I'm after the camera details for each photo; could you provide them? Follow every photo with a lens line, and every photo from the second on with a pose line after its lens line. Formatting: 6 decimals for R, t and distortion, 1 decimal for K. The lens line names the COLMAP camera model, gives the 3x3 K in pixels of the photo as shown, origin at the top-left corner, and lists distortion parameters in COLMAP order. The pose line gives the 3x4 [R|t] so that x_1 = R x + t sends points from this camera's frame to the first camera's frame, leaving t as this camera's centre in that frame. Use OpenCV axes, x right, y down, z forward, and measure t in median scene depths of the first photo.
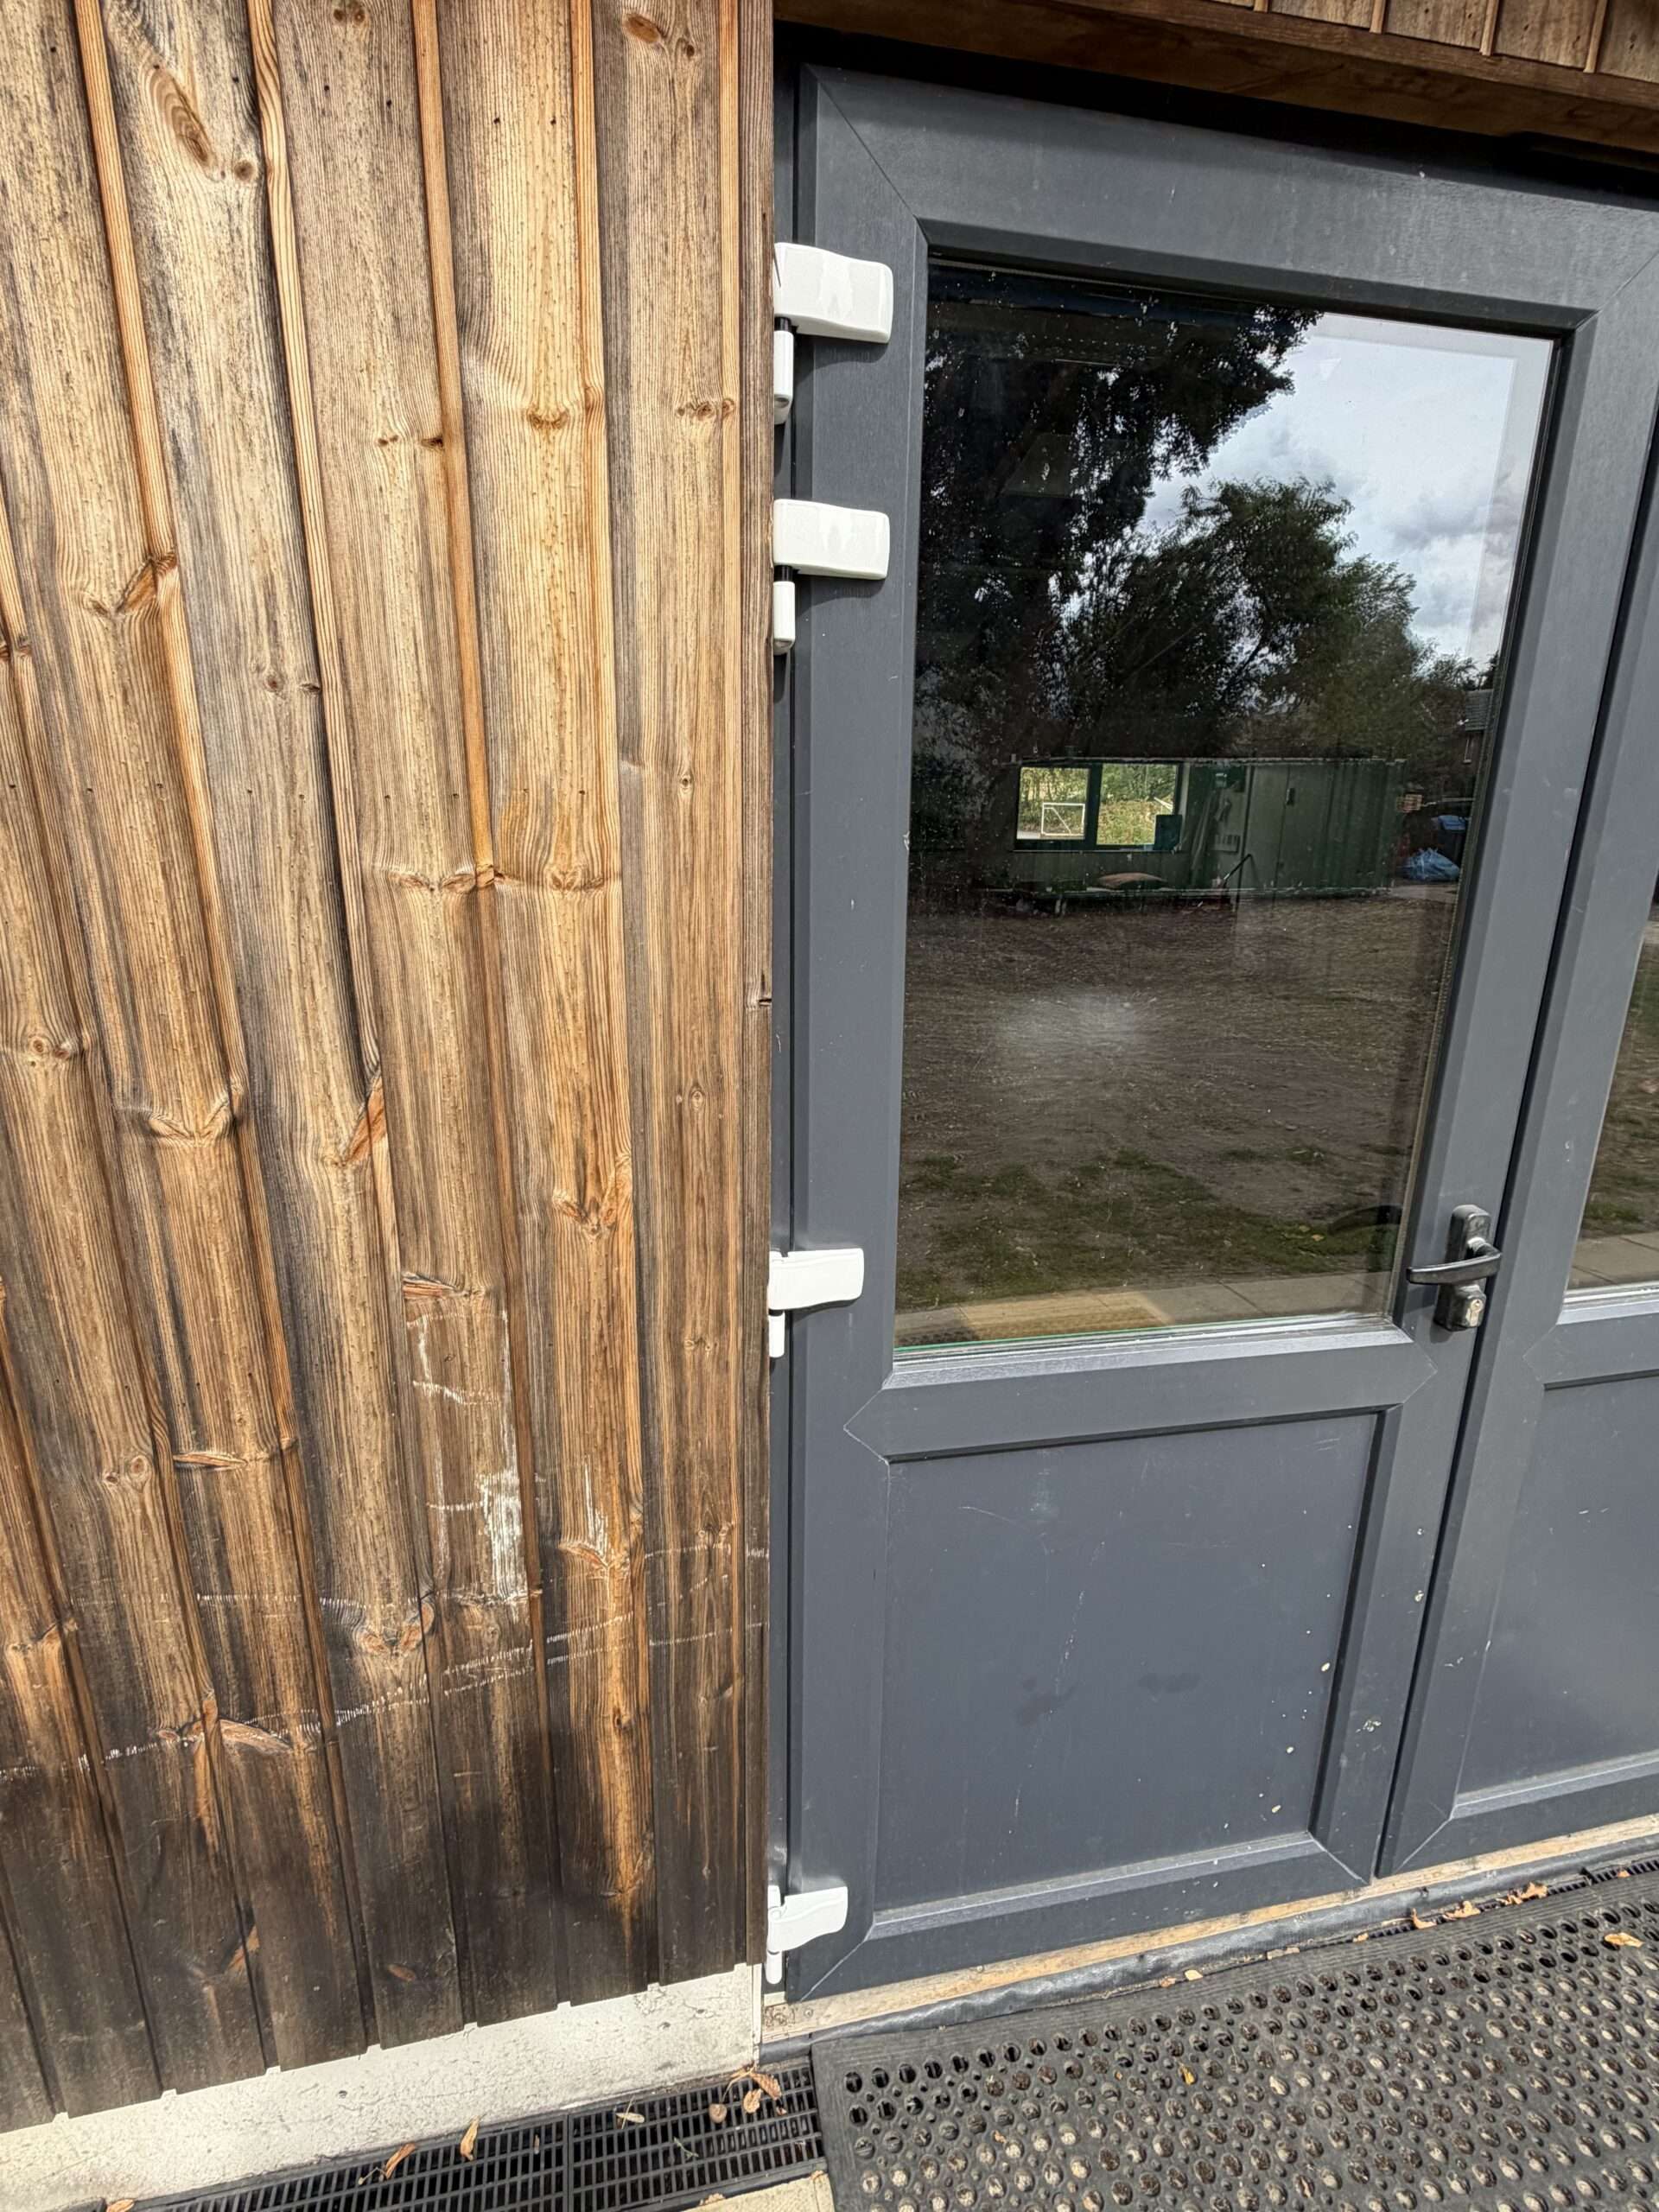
lens RADIAL K [[1087.7, 0, 828.8], [0, 1087.7, 1103.7], [0, 0, 1]] dist [0.009513, -0.002537]
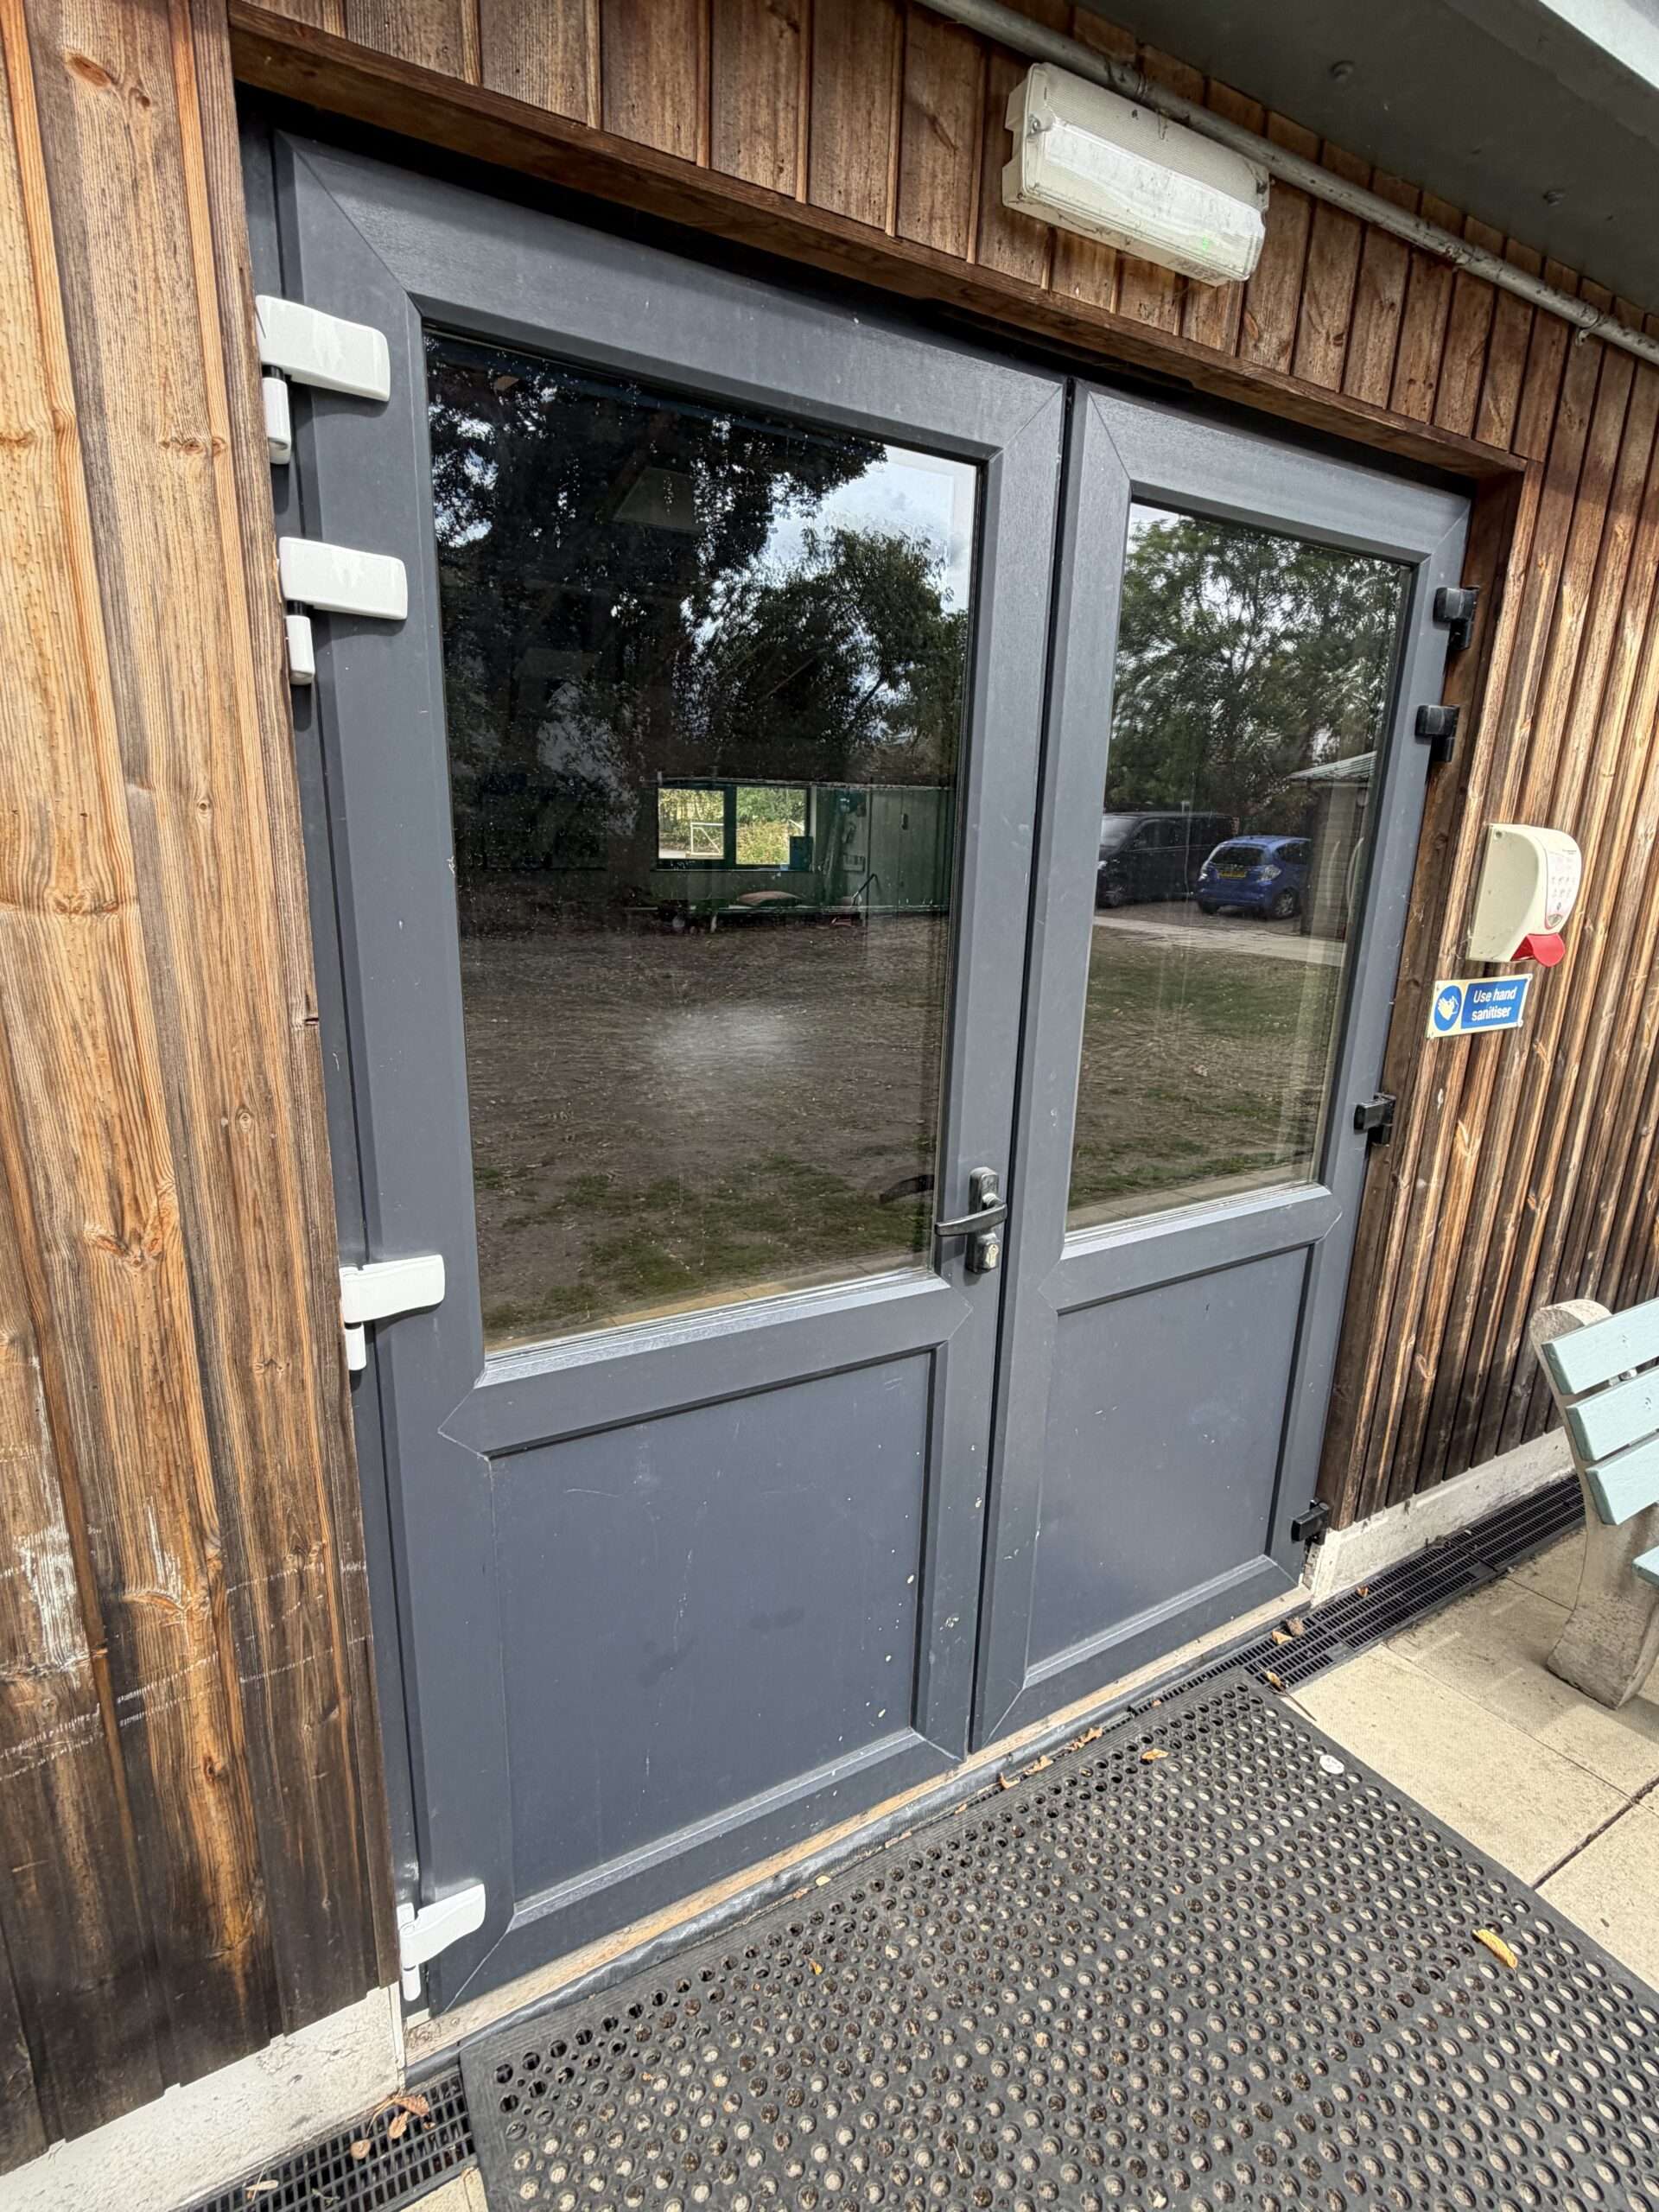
lens RADIAL K [[1087.7, 0, 838.3], [0, 1087.7, 1107.4], [0, 0, 1]] dist [0.009513, -0.002537]
pose [[0.951280, -0.064183, 0.301575, 0.075081], [0.068038, 0.997680, -0.002283, 0.018126], [-0.300729, 0.022690, 0.953440, -0.097271]]
